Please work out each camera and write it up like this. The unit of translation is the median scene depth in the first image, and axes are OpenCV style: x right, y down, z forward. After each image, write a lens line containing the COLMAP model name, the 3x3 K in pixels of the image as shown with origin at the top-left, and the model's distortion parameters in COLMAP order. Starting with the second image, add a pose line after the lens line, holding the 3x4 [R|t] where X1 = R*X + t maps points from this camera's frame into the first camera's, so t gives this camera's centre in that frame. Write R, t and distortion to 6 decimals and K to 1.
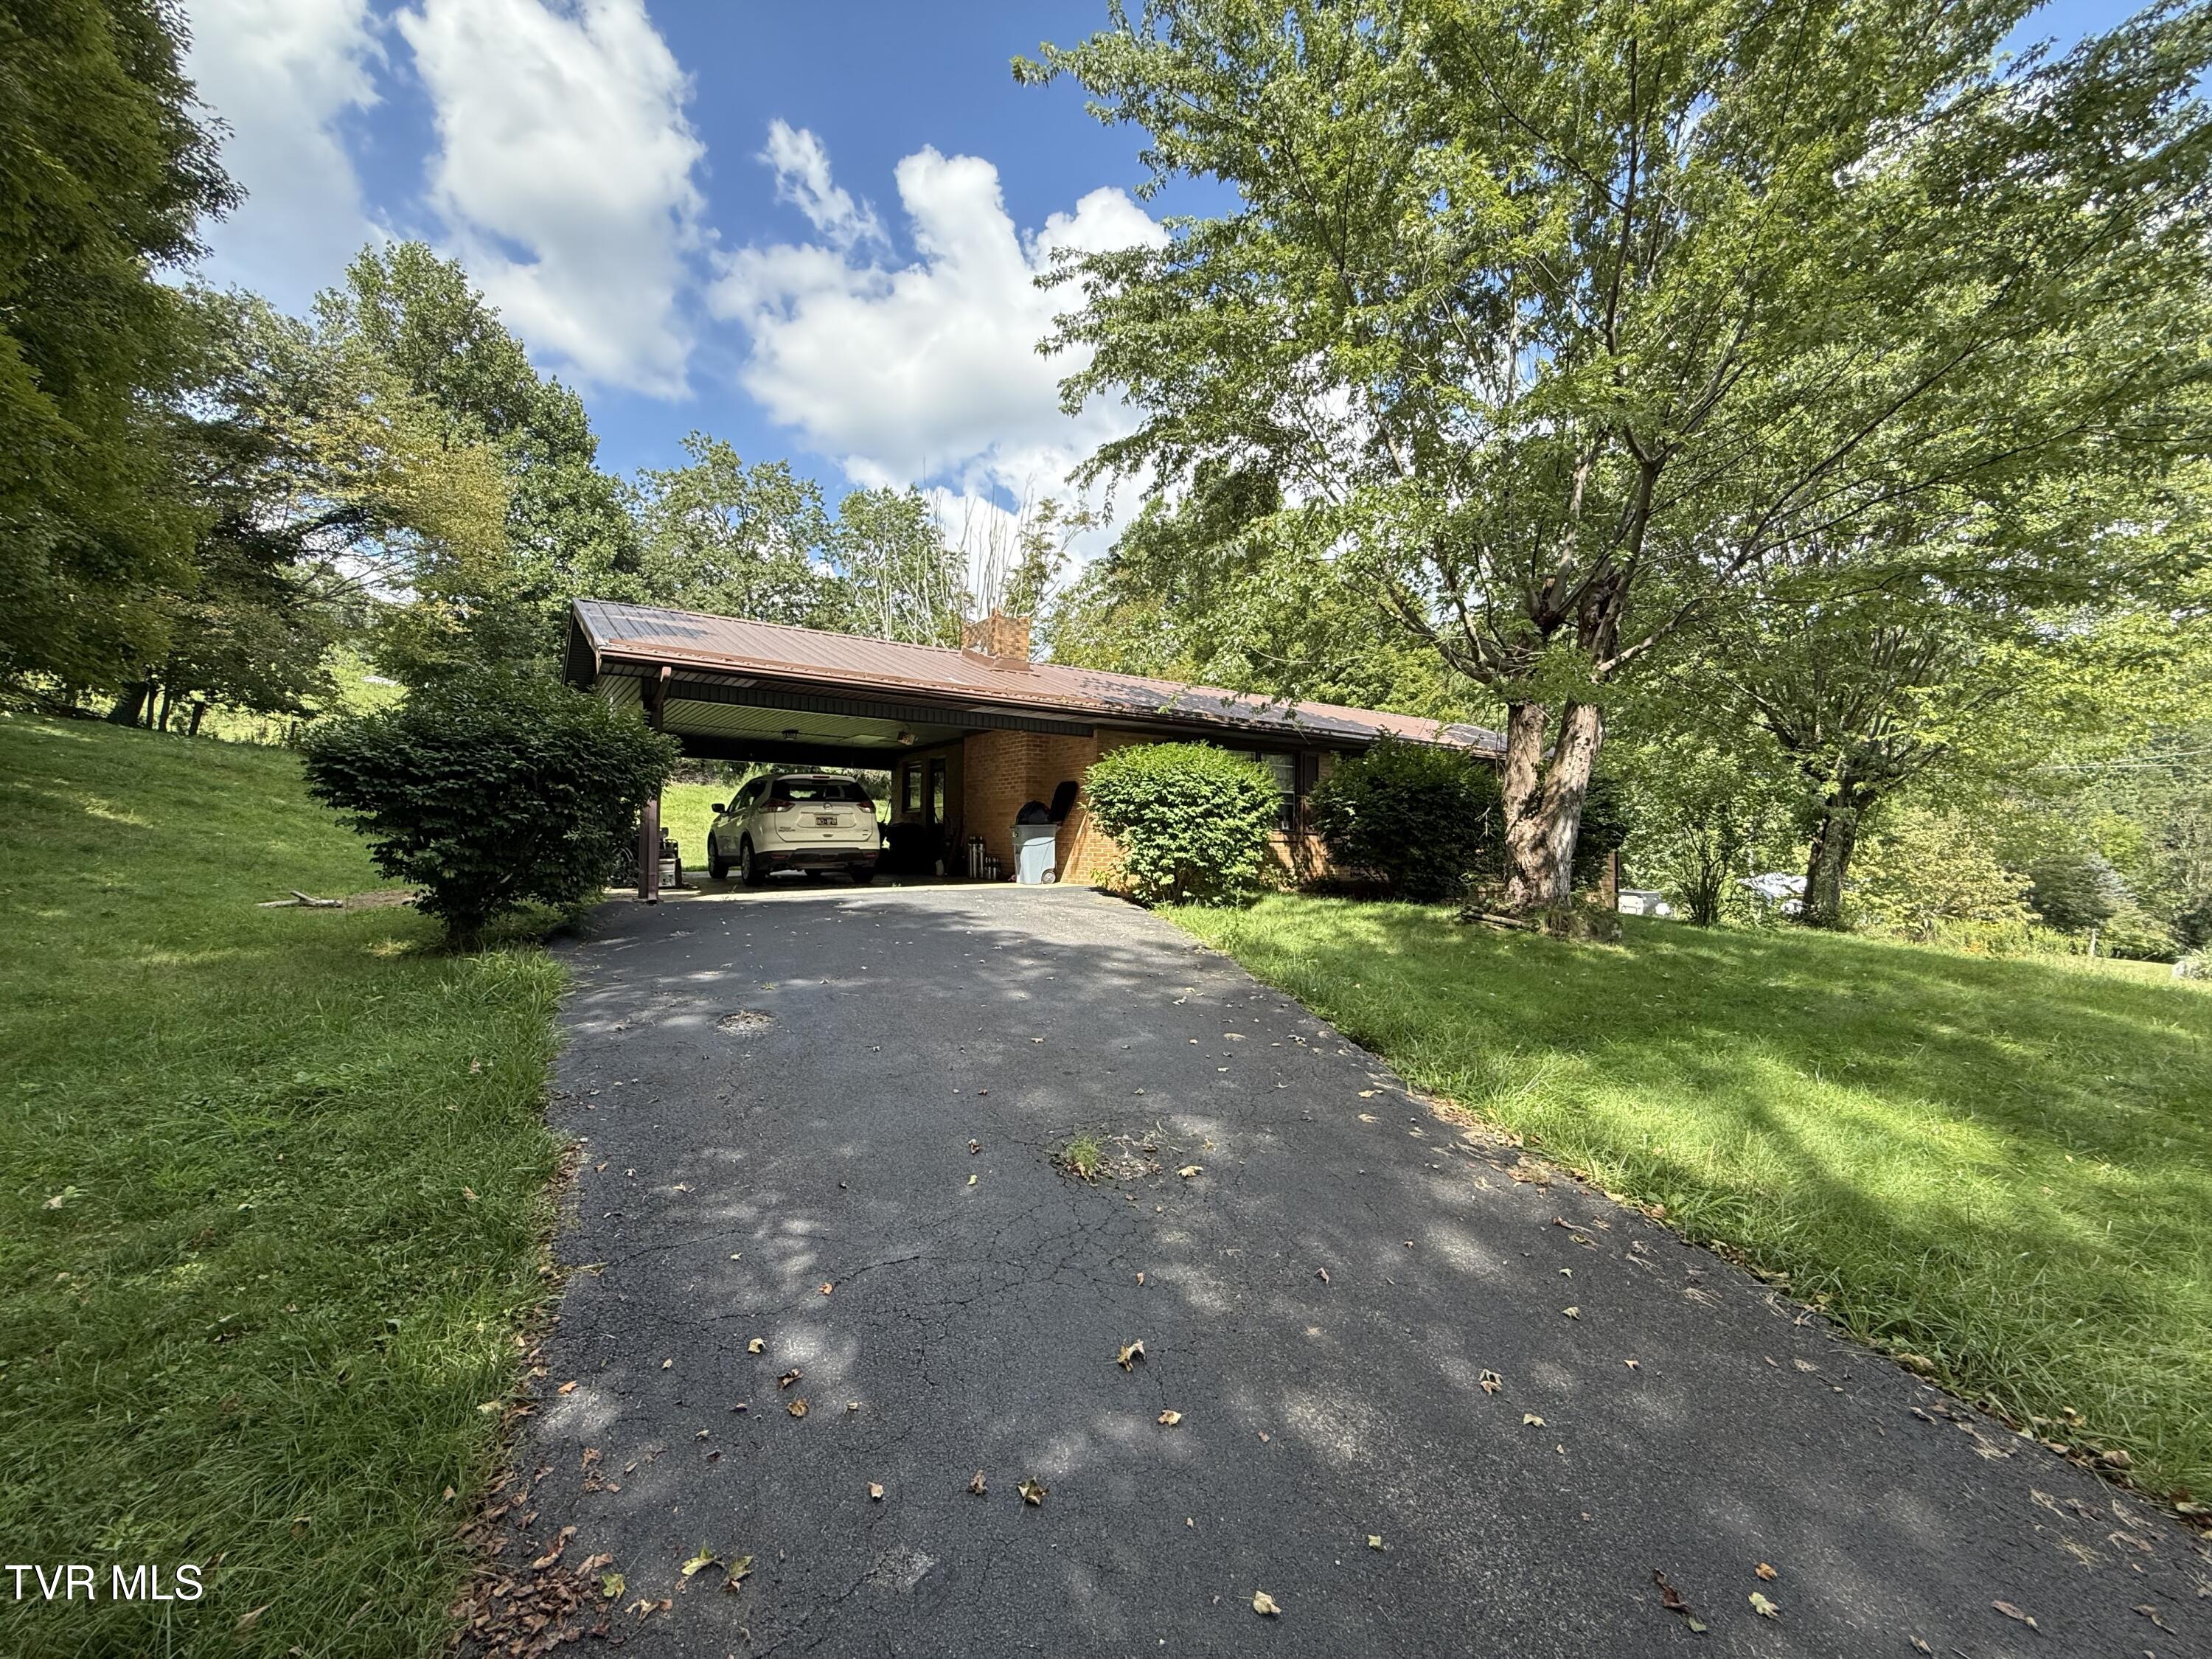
lens RADIAL K [[880.7, 0, 1114.8], [0, 880.7, 830.1], [0, 0, 1]] dist [0.001765, -0.000368]
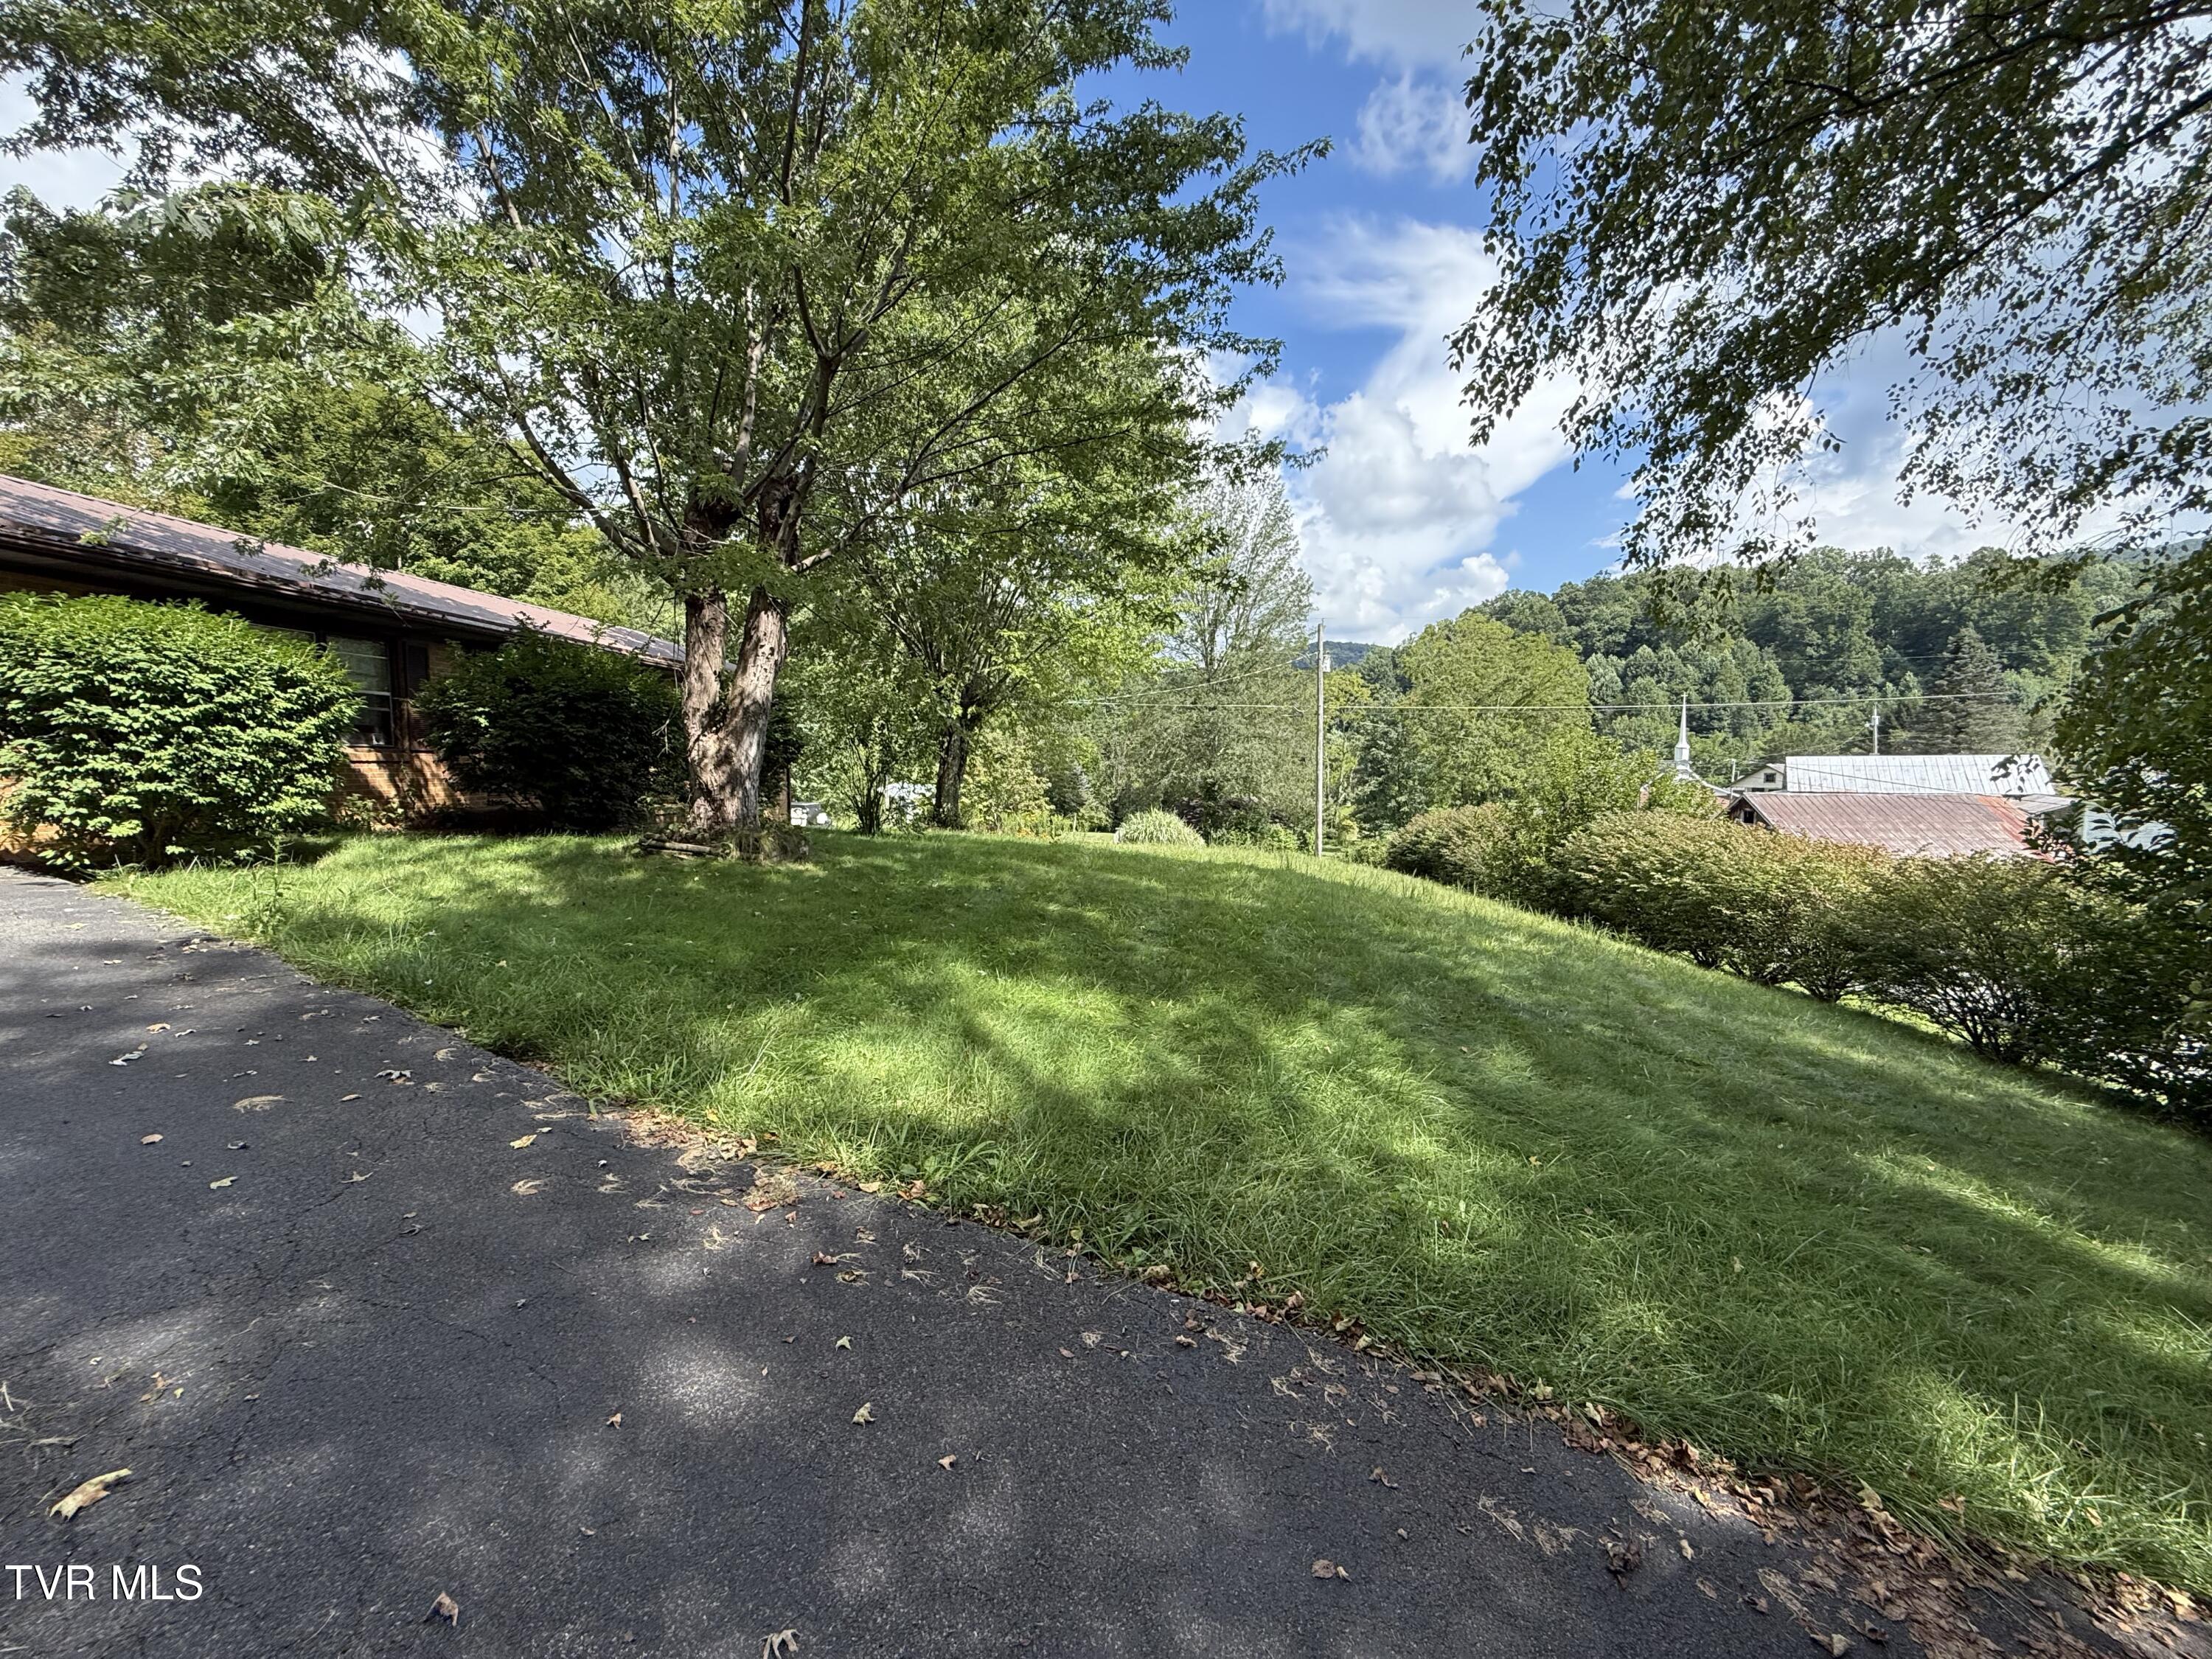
lens RADIAL K [[880.7, 0, 1091.3], [0, 880.7, 822.5], [0, 0, 1]] dist [0.001765, -0.000368]
pose [[0.652293, -0.065242, 0.755154, 0.035363], [0.000323, 0.996313, 0.085798, 0.001009], [-0.757967, -0.055721, 0.649909, 0.115727]]
